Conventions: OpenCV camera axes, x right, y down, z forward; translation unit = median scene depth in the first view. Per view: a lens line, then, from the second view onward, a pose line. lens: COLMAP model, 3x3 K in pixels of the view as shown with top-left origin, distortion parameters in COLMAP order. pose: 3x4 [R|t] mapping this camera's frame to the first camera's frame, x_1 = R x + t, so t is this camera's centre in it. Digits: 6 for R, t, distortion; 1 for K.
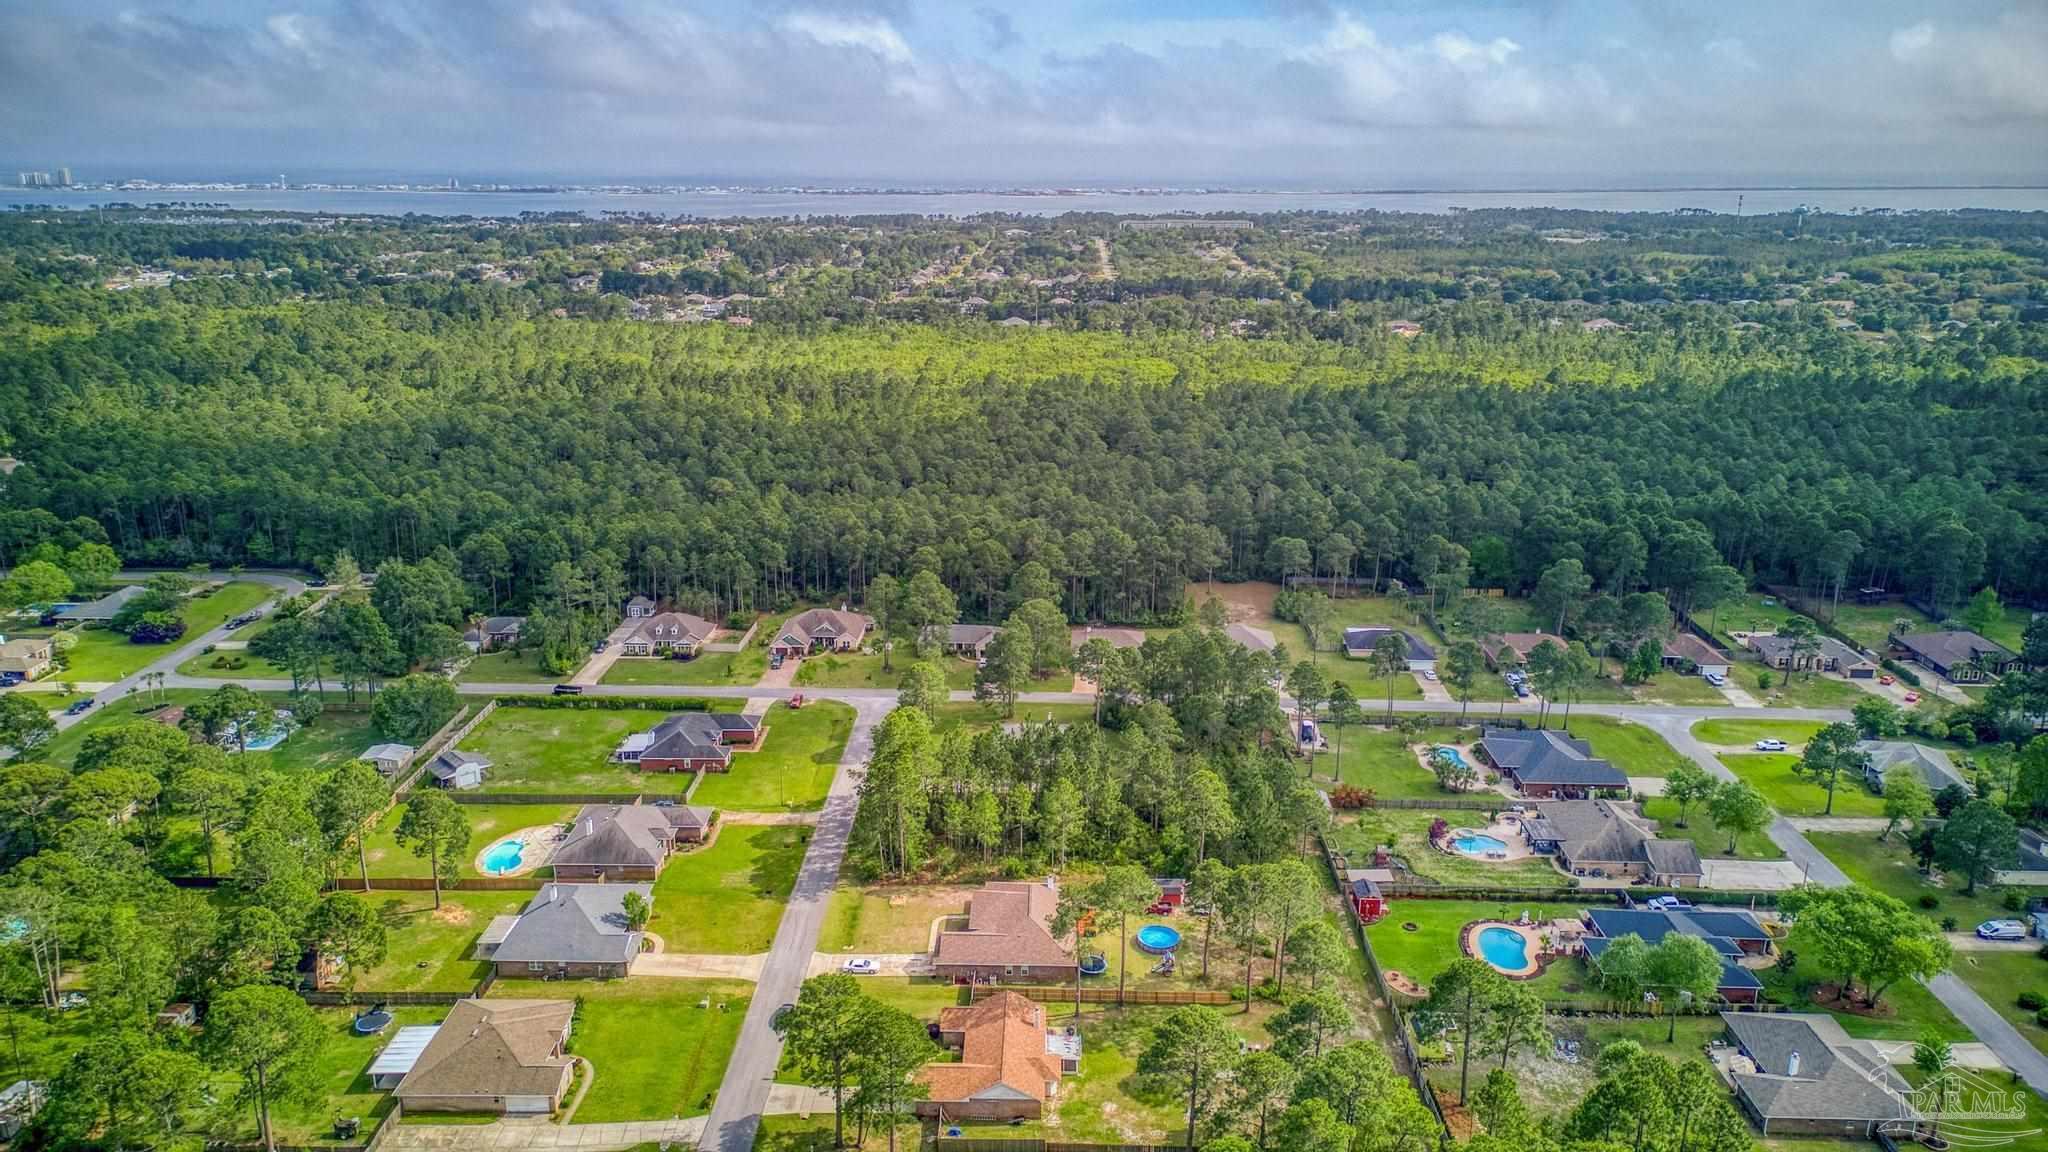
lens RADIAL K [[1423.9, 0, 1025.6], [0, 1423.9, 548.5], [0, 0, 1]] dist [0.071526, -0.062882]
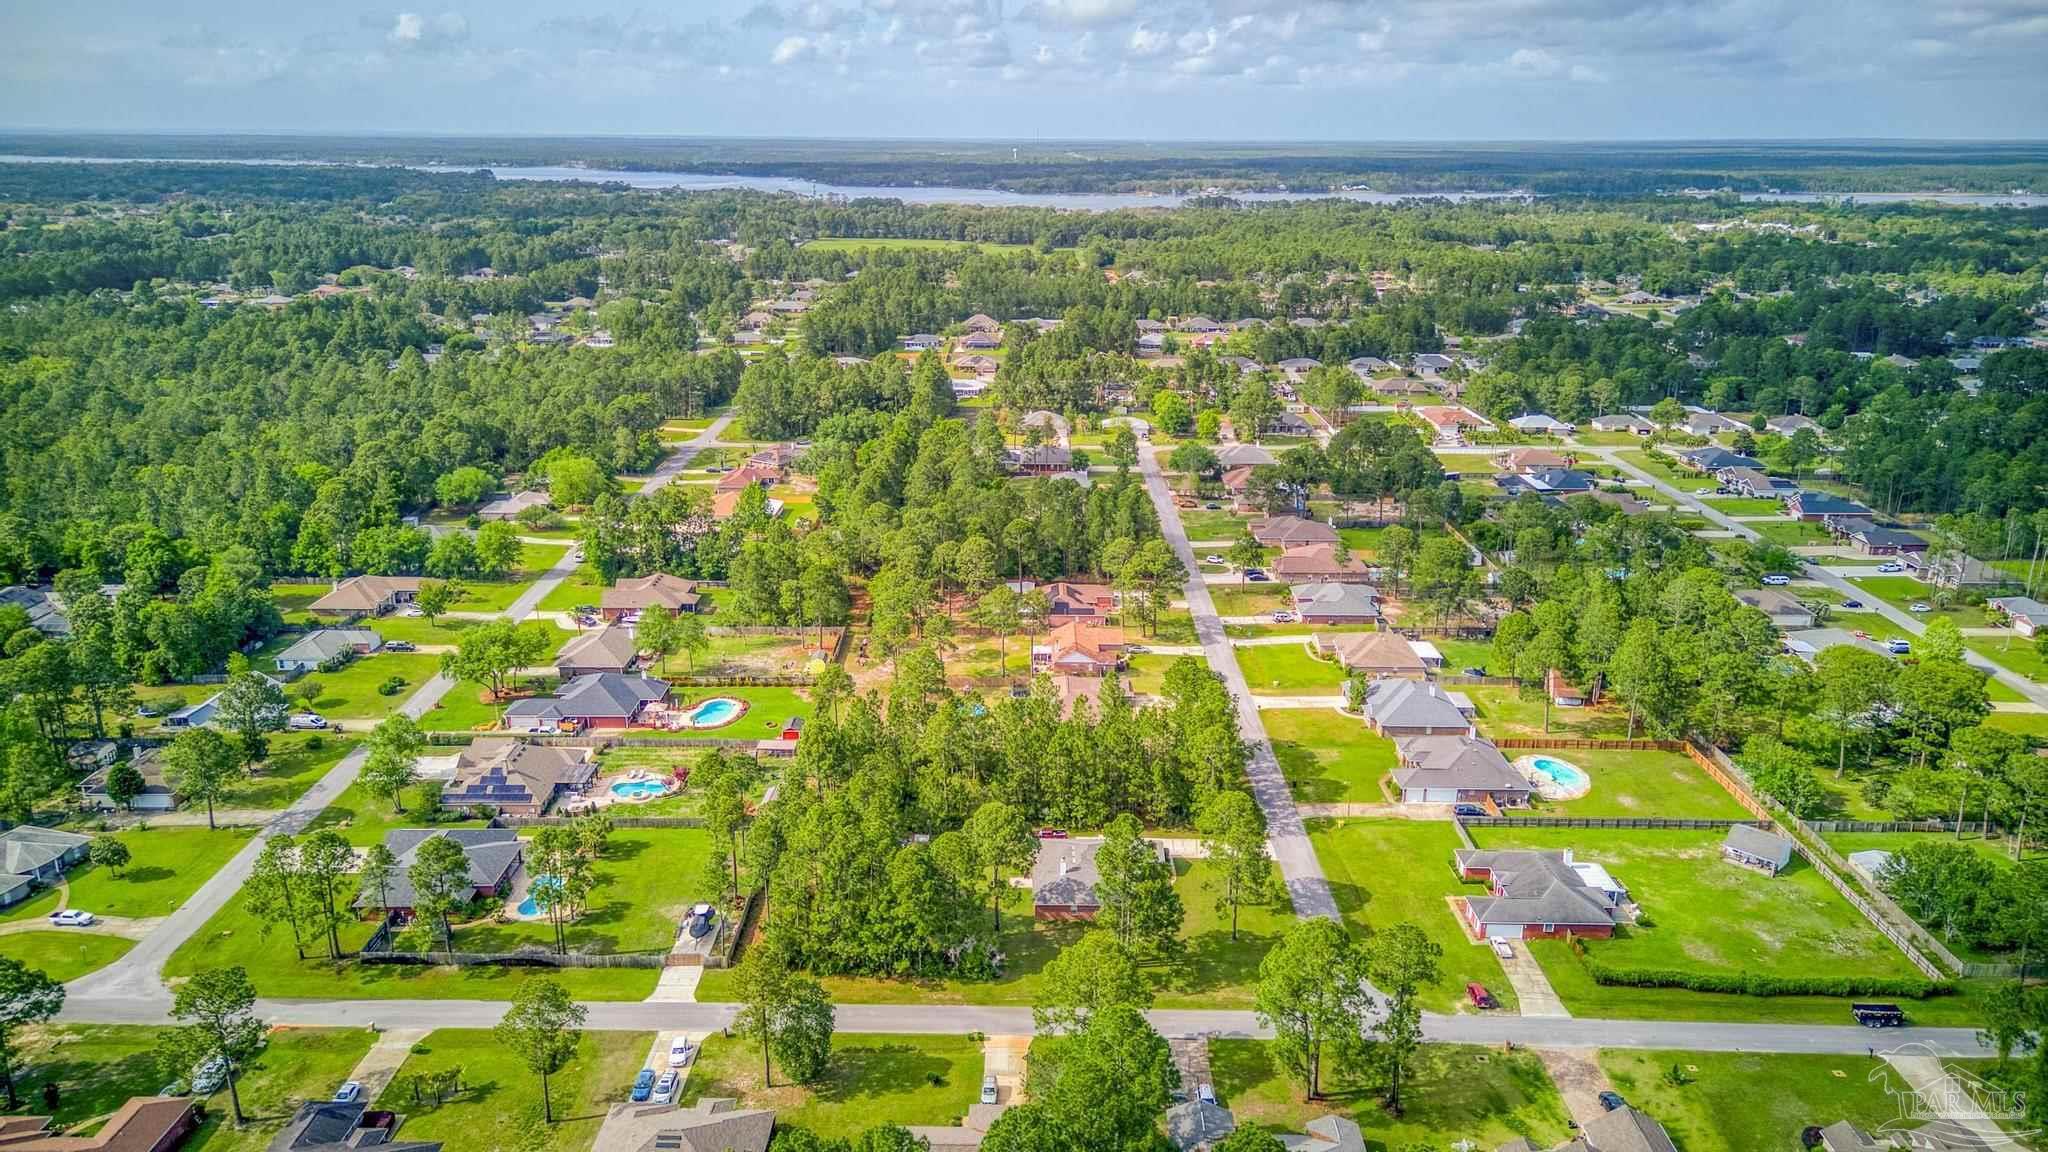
lens RADIAL K [[1423.9, 0, 1023.6], [0, 1423.9, 602.3], [0, 0, 1]] dist [0.071526, -0.062882]
pose [[-0.999725, -0.003172, -0.023236, 0.063973], [-0.015355, 0.837430, 0.546328, -0.462662], [0.017725, 0.546535, -0.837249, 1.770210]]
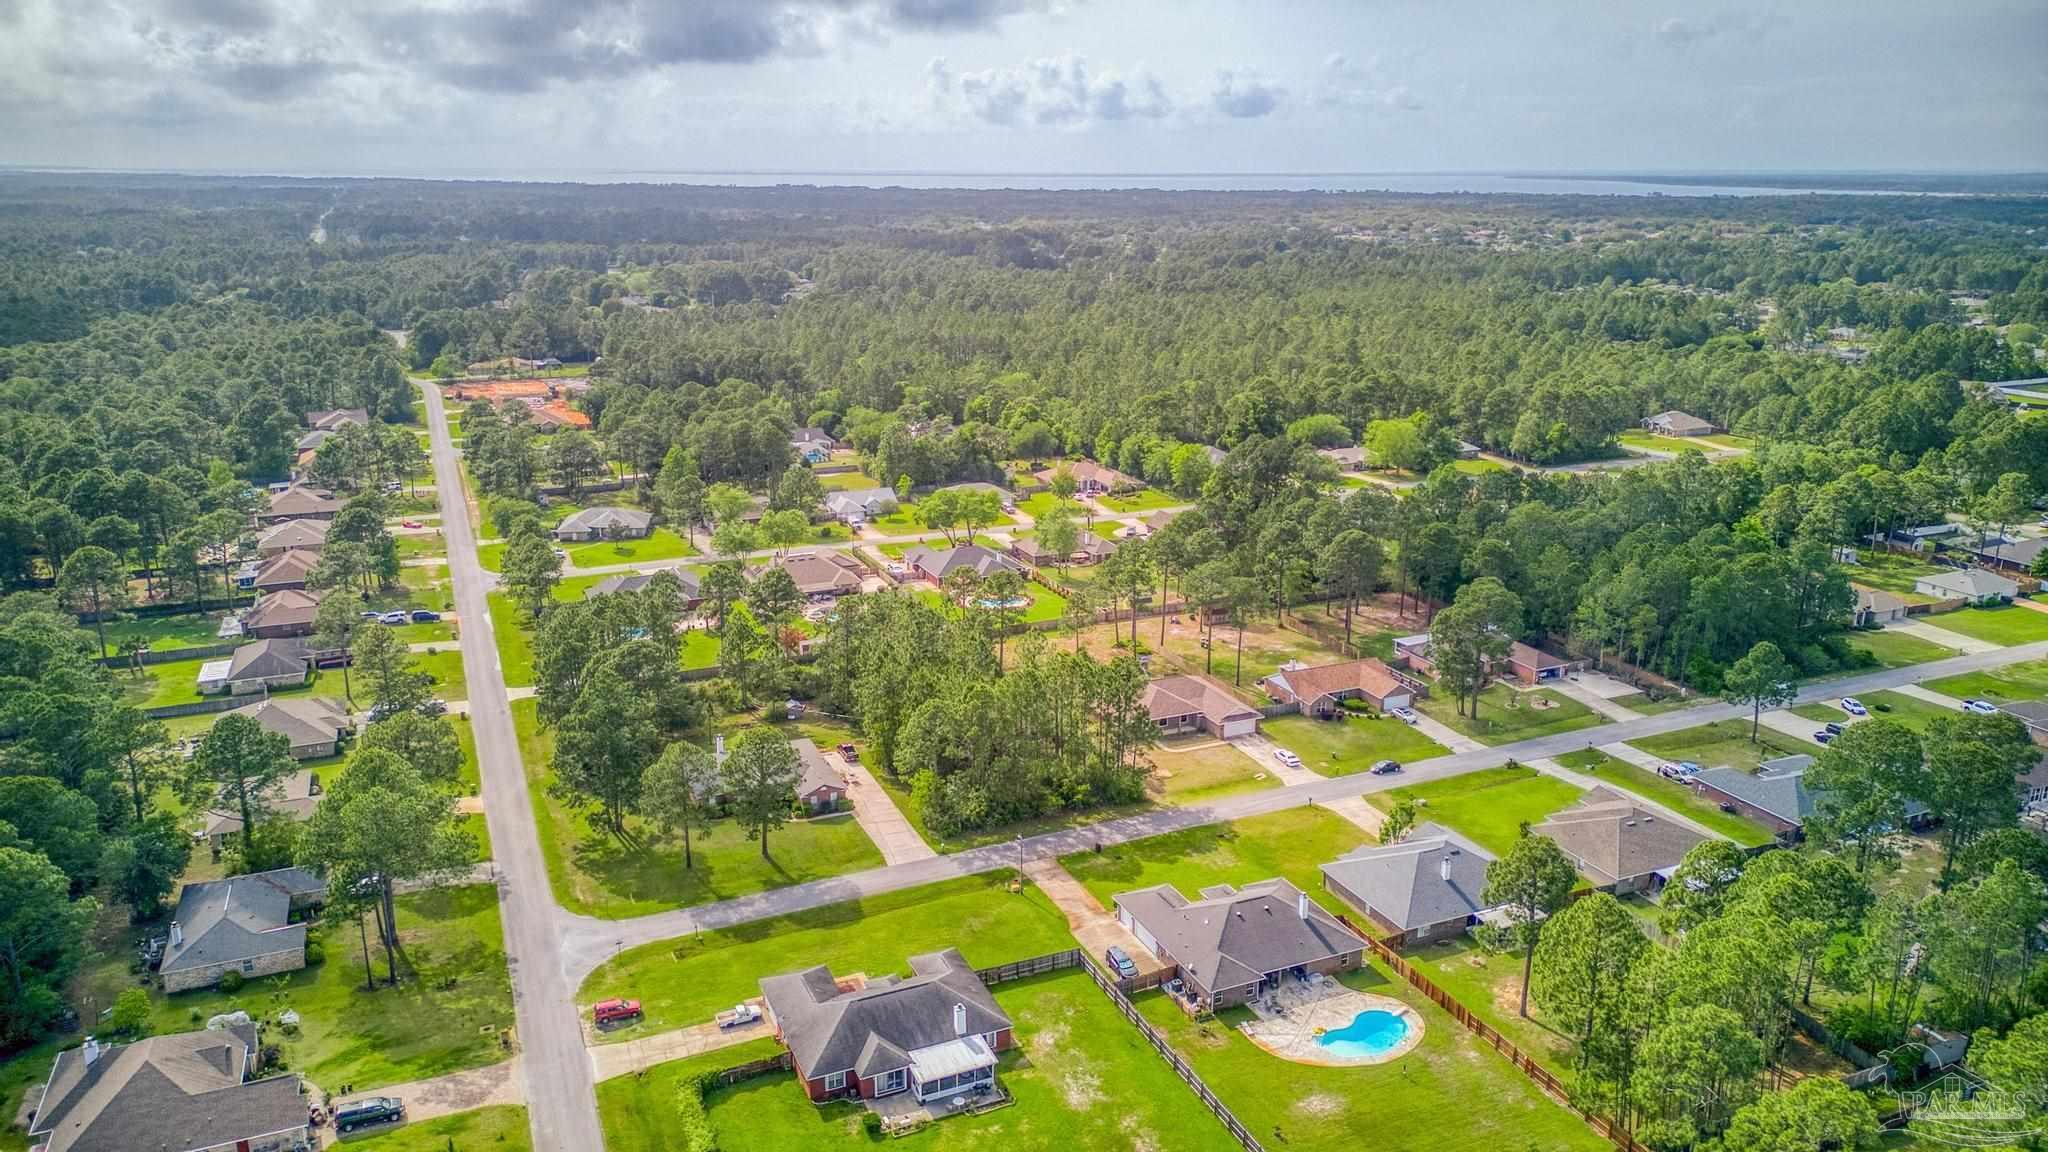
lens RADIAL K [[1423.9, 0, 1020.7], [0, 1423.9, 576.2], [0, 0, 1]] dist [0.071526, -0.062882]
pose [[-0.425746, -0.253921, 0.868484, -0.766905], [0.230094, 0.897884, 0.375313, -0.229215], [-0.875098, 0.359621, -0.323844, 1.222762]]
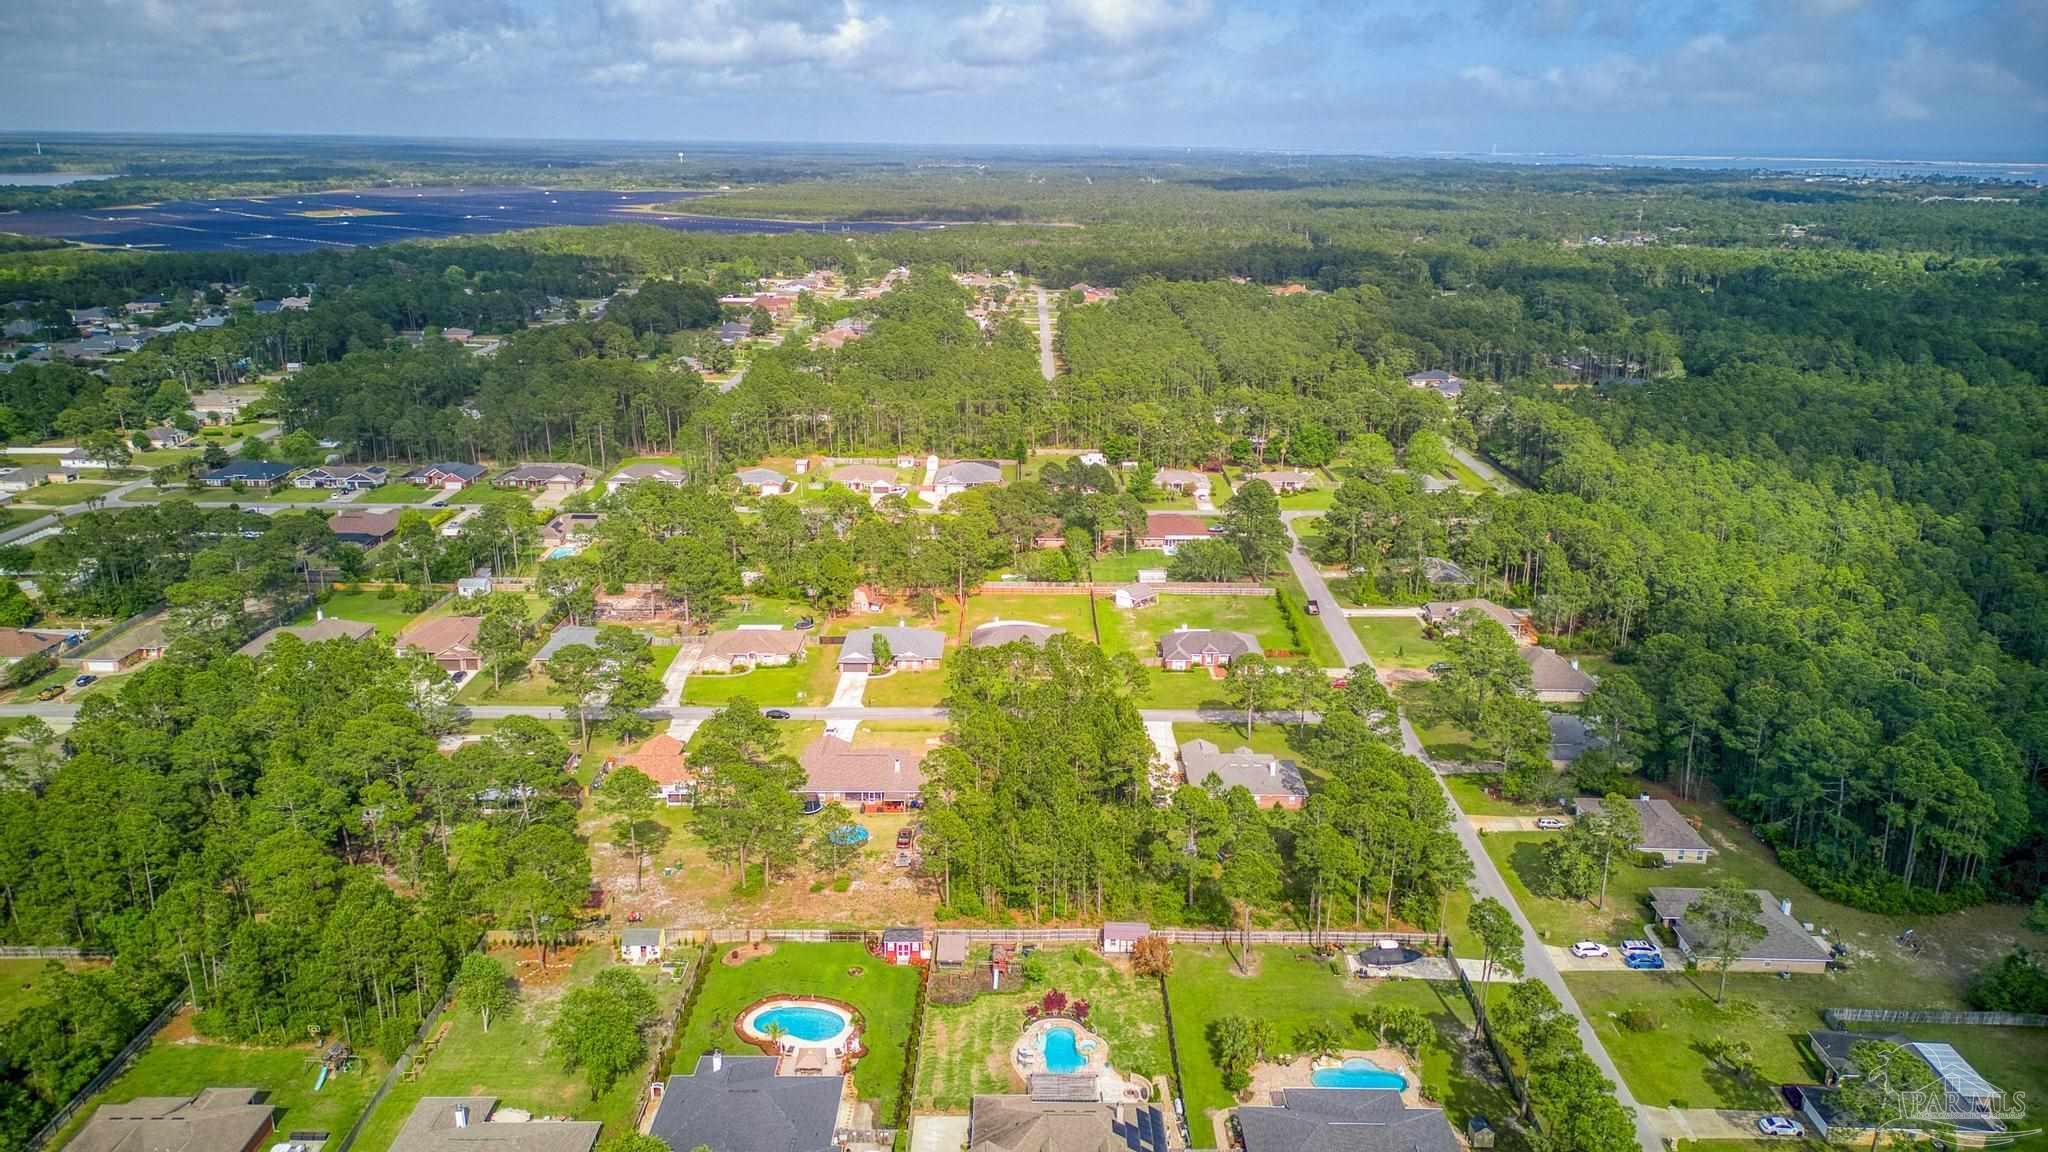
lens RADIAL K [[1423.9, 0, 1026.8], [0, 1423.9, 566.1], [0, 0, 1]] dist [0.071526, -0.062882]
pose [[0.020168, 0.282348, -0.959100, 0.943739], [-0.265366, 0.926400, 0.267141, -0.217186], [0.963937, 0.249125, 0.093609, 0.842776]]
